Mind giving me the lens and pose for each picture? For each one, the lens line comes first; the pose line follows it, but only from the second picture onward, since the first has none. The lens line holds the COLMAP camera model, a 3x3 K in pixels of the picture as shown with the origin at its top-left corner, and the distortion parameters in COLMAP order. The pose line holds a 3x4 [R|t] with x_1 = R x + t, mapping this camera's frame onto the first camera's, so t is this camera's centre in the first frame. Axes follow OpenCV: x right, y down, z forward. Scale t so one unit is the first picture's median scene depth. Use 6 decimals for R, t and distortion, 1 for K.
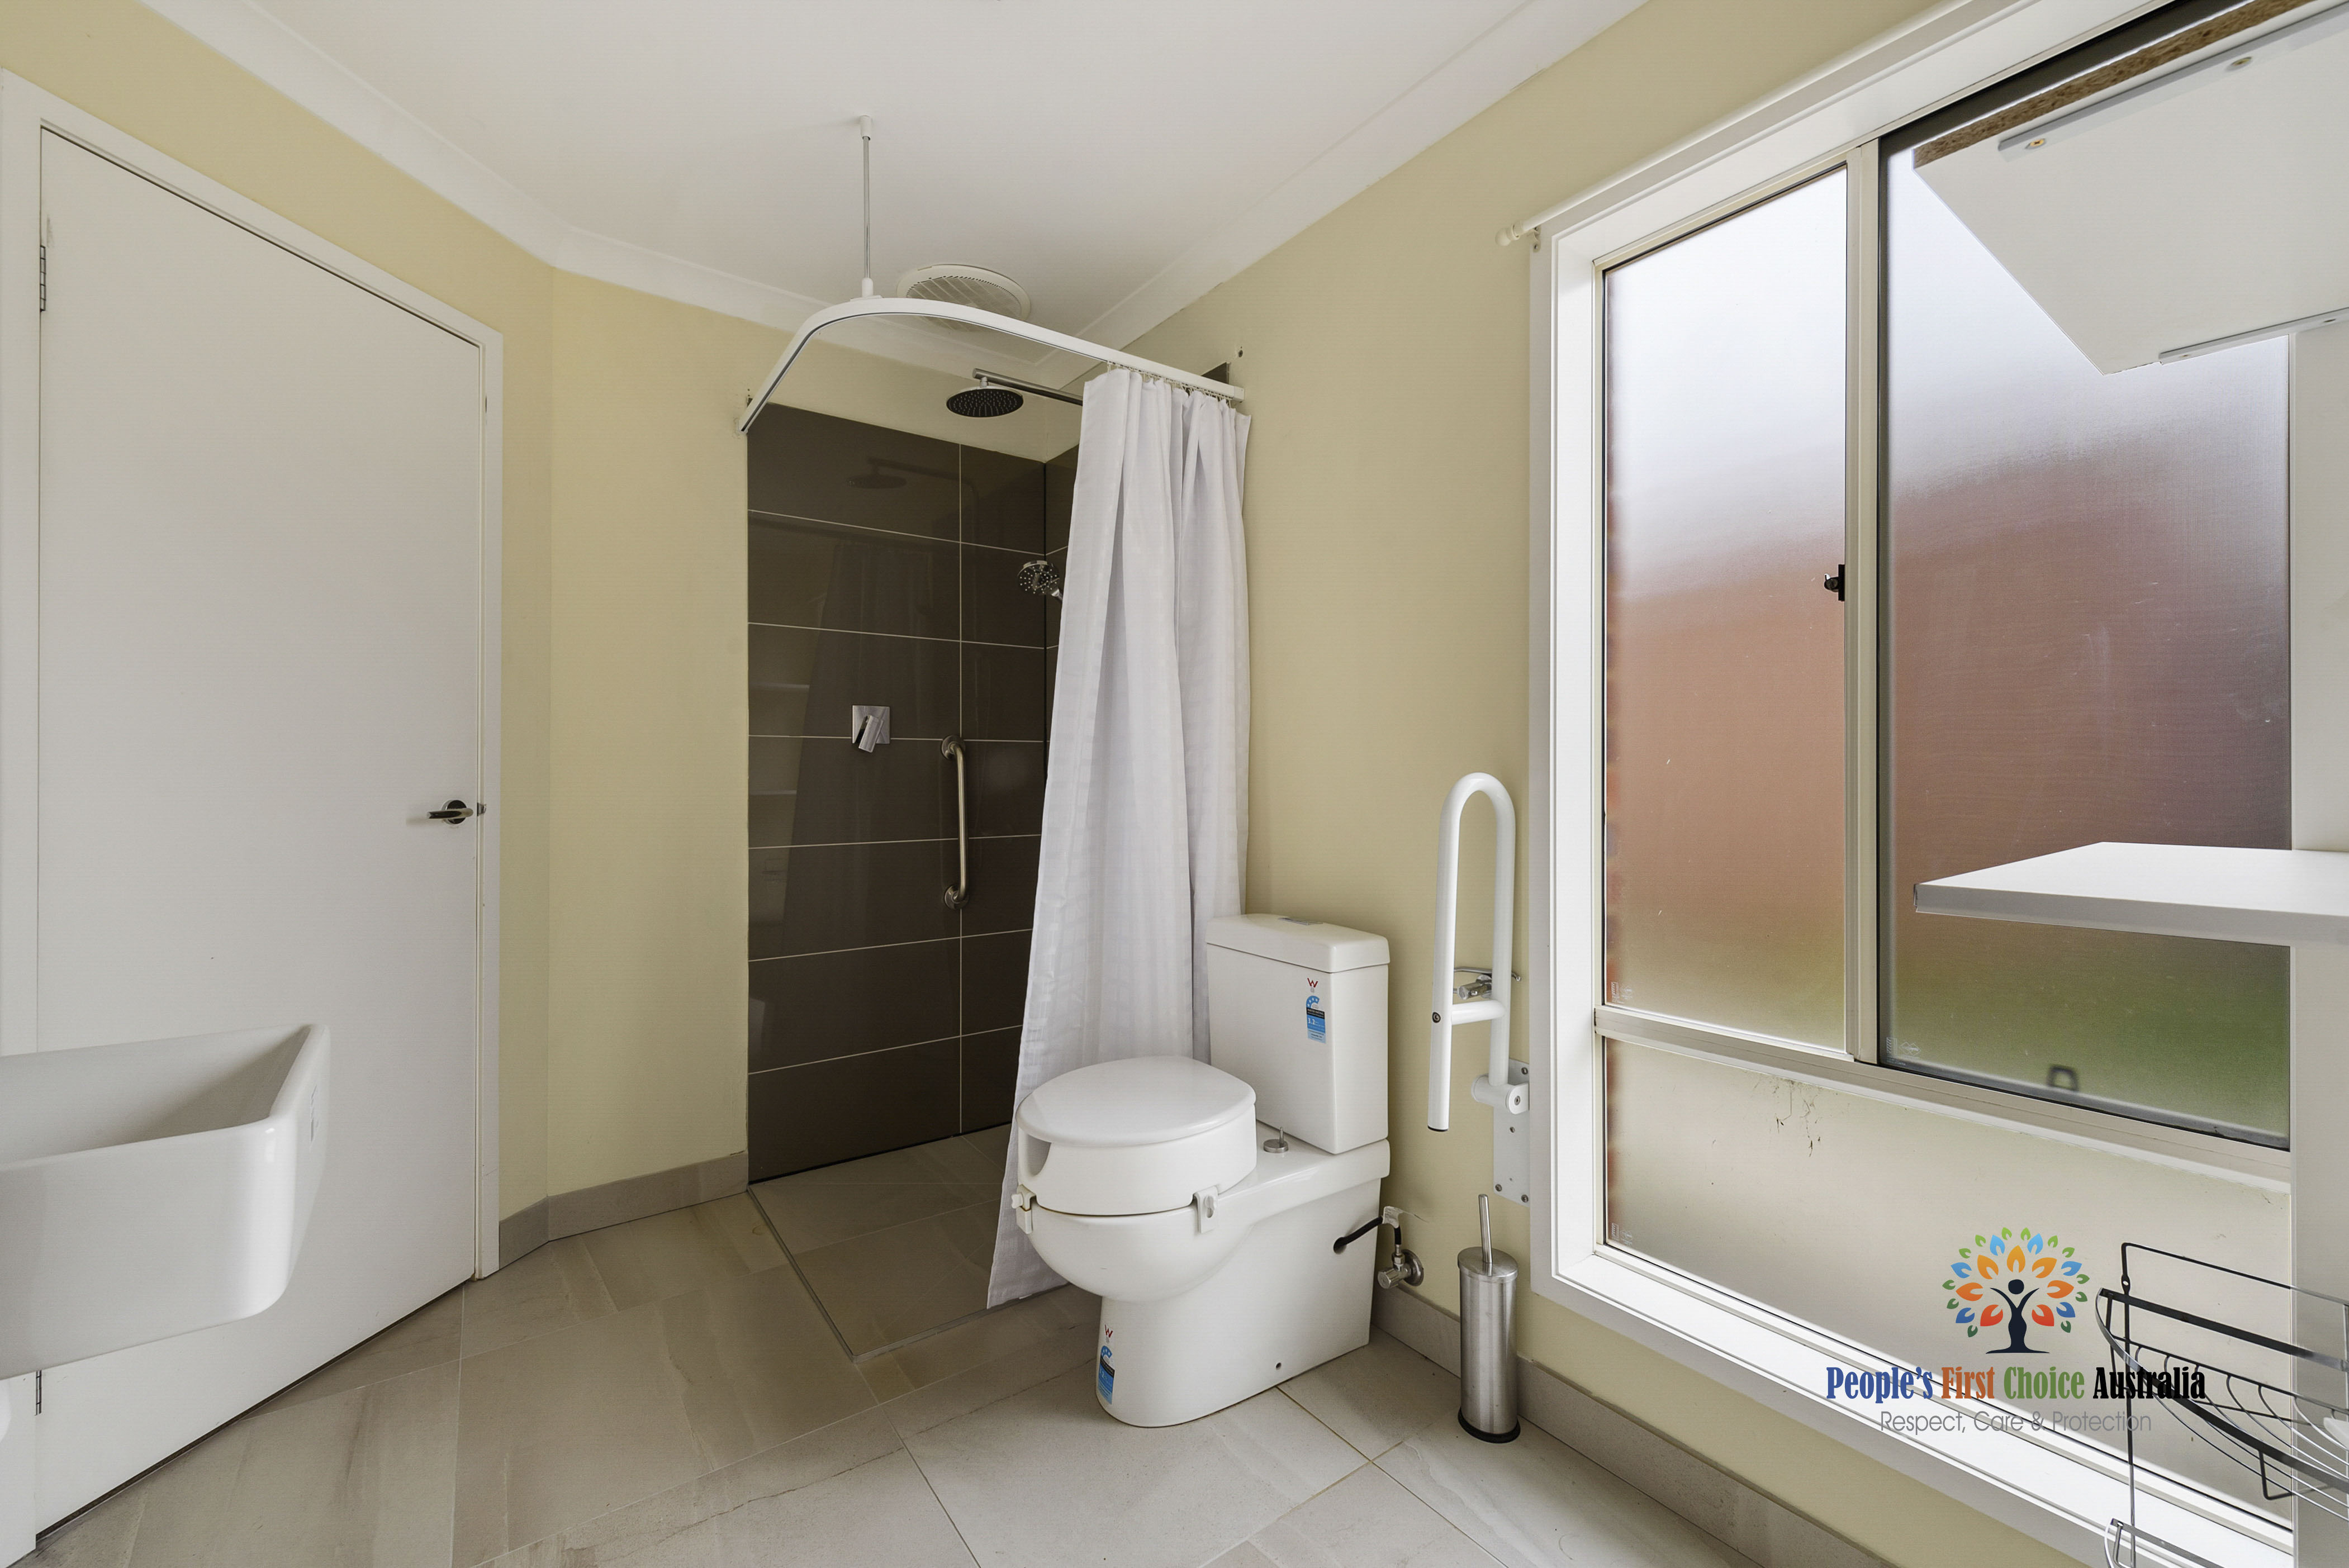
lens RADIAL K [[945.6, 0, 1163.7], [0, 945.6, 767.8], [0, 0, 1]] dist [0.007230, -0.000838]
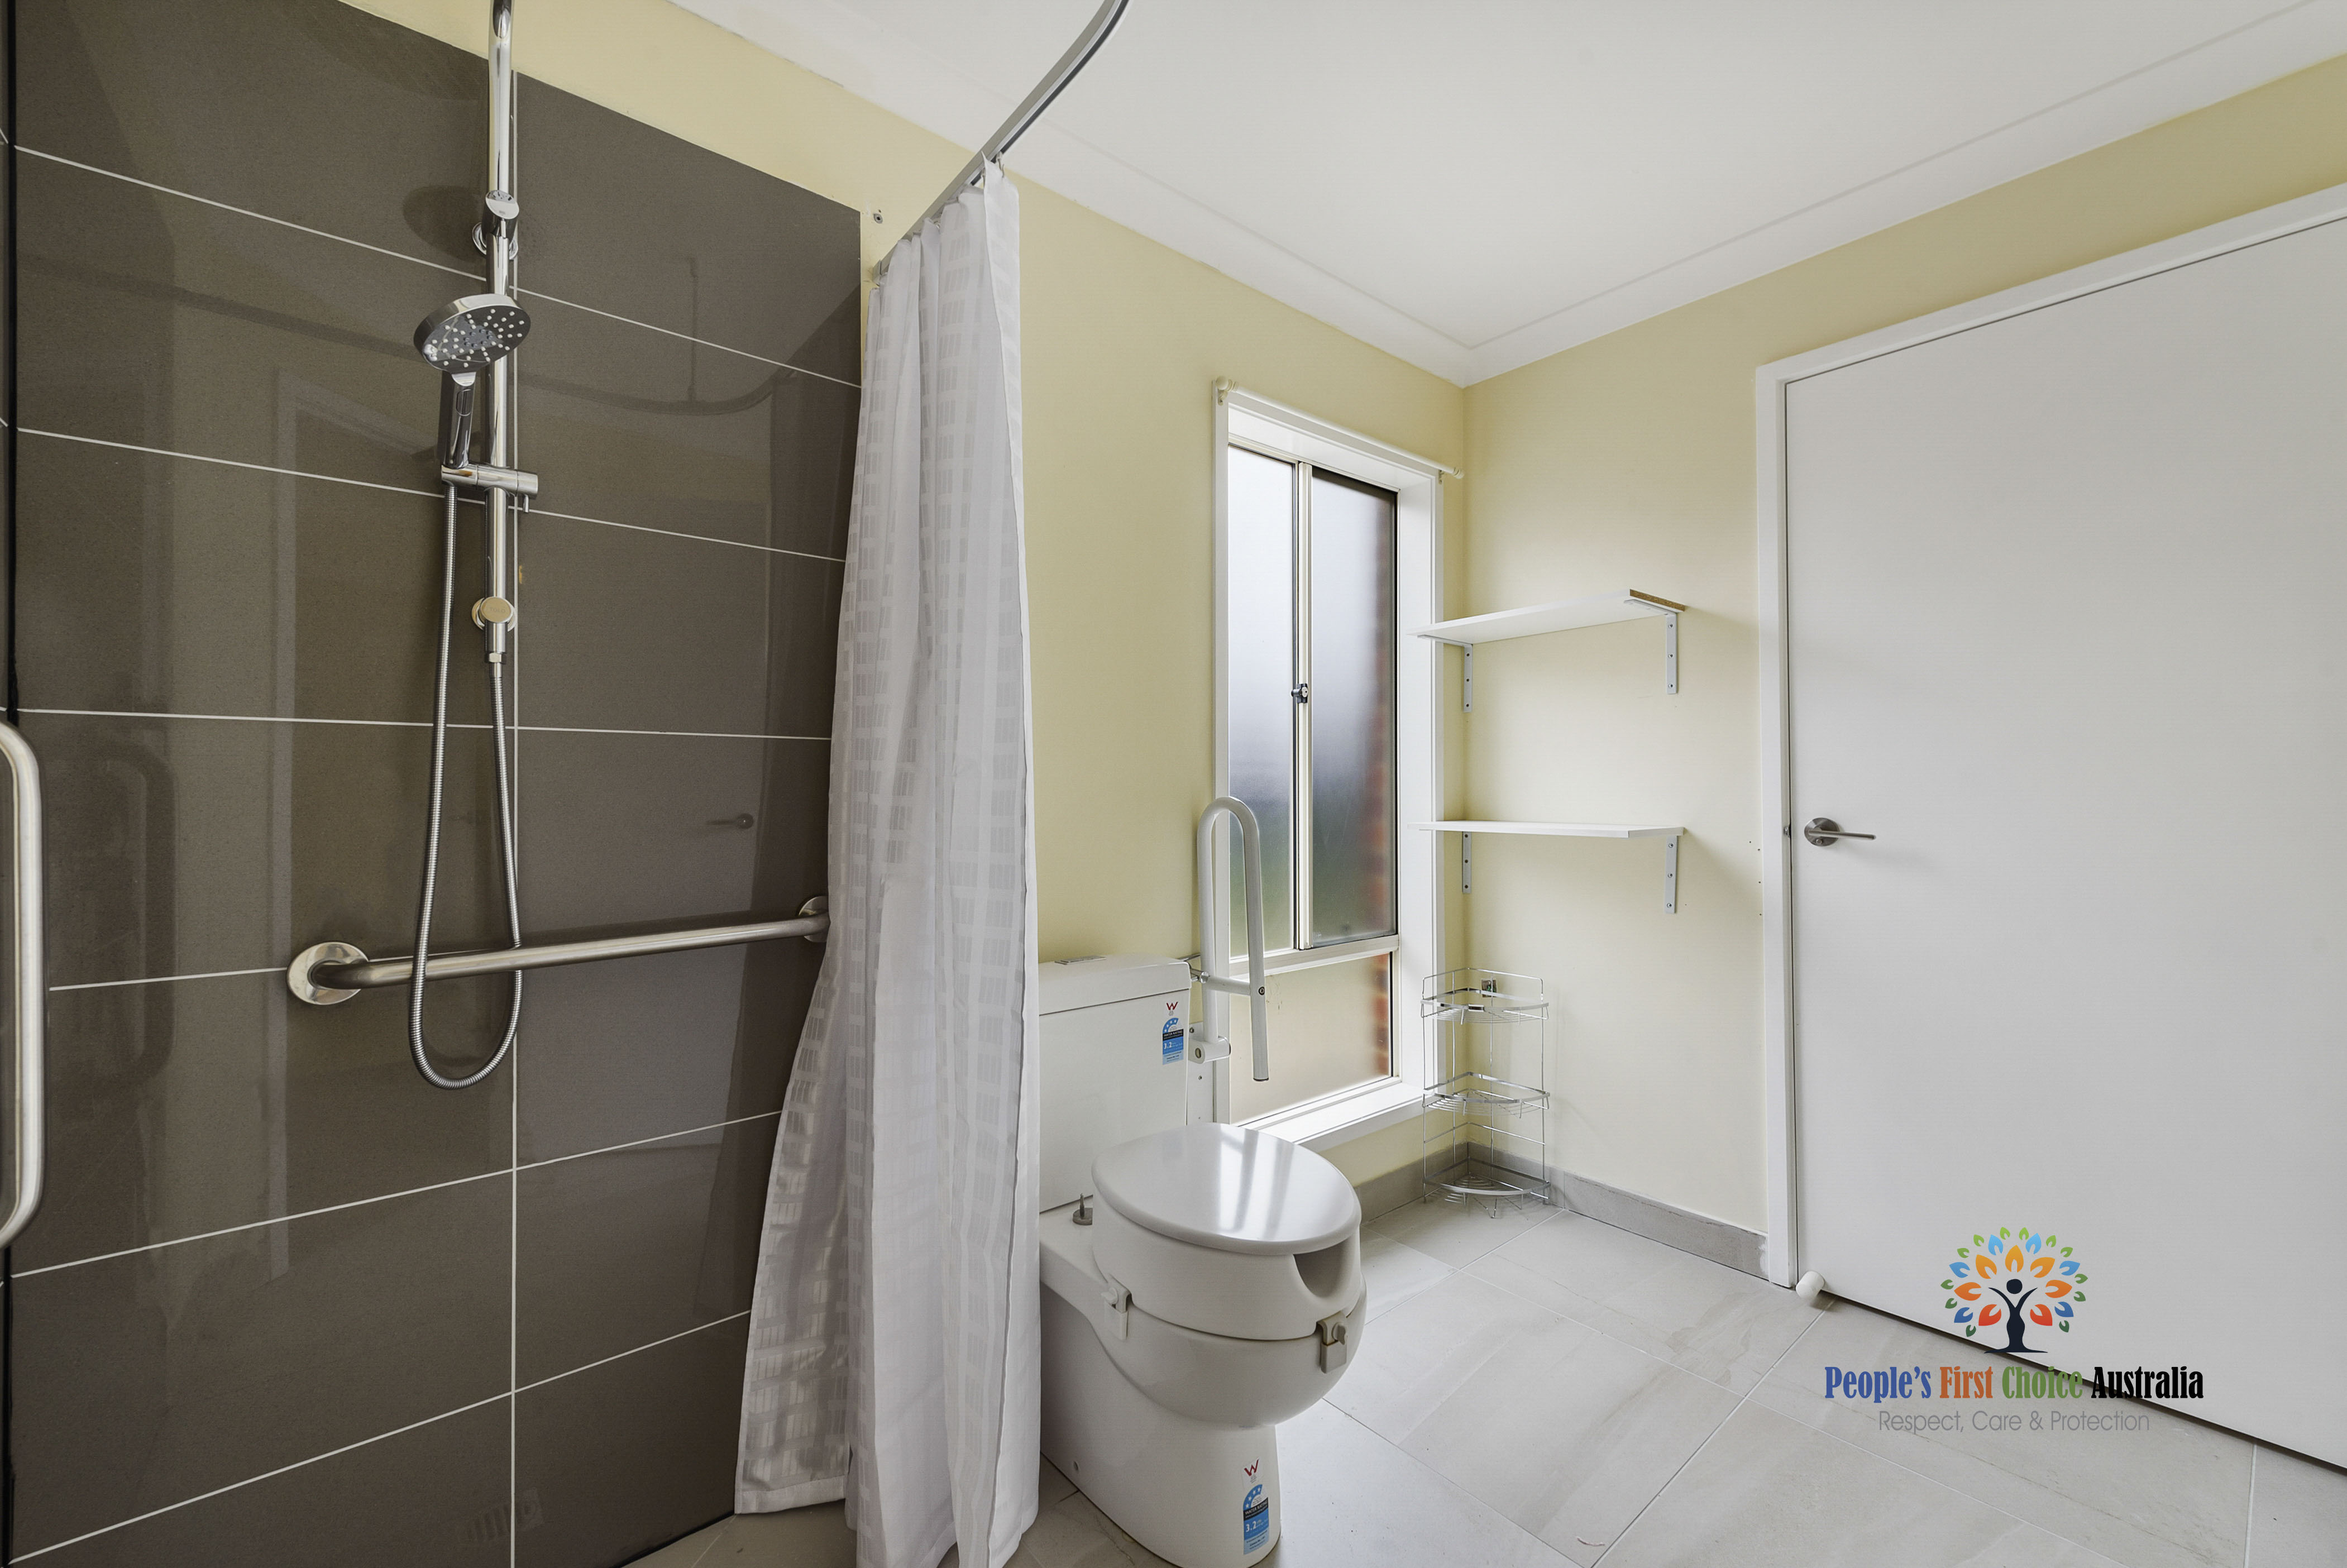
lens RADIAL K [[944.8, 0, 1166.3], [0, 944.8, 790.8], [0, 0, 1]] dist [0.007230, -0.000838]
pose [[-0.062305, 0.006326, 0.998037, -0.843761], [0.007909, 0.999952, -0.005845, 0.005447], [-0.998026, 0.007529, -0.062352, 1.066469]]
